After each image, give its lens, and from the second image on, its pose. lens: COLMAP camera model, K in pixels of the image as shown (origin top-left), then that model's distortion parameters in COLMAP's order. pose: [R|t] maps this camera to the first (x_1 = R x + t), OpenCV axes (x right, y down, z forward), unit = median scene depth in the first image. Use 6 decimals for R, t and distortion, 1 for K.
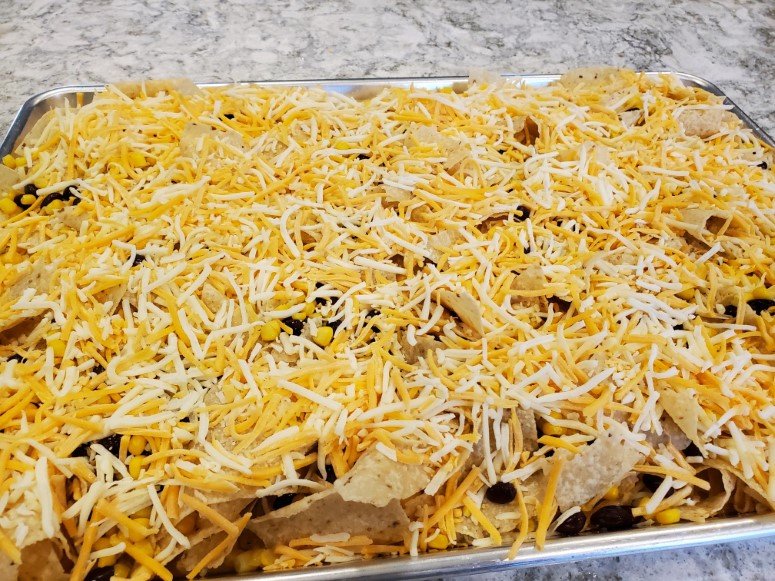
lens RADIAL K [[648.8, 0, 384.7], [0, 648.8, 292.7], [0, 0, 1]] dist [-0.012566, 0.021824]
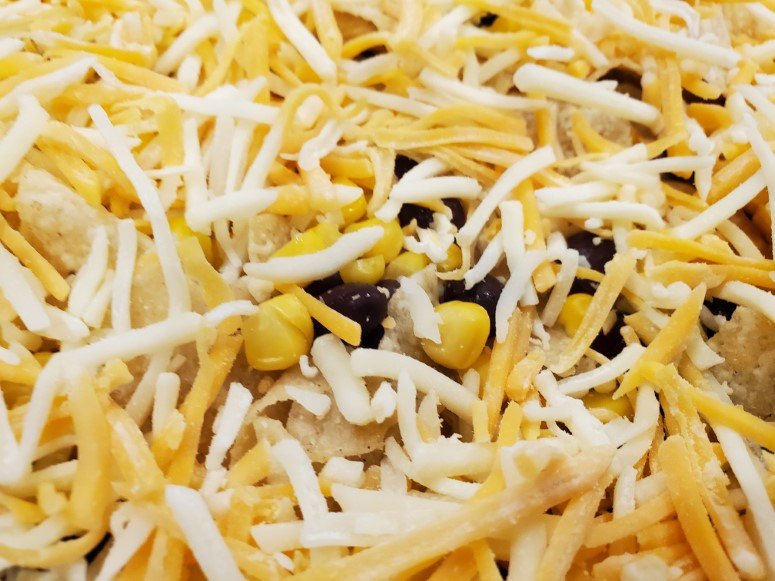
lens RADIAL K [[589.0, 0, 376.6], [0, 589.0, 335.6], [0, 0, 1]] dist [-0.001862, 0.008138]
pose [[0.997134, -0.049263, 0.057411, -0.143521], [0.034582, 0.971801, 0.233253, 0.002677], [-0.067283, -0.230599, 0.970720, 0.730002]]
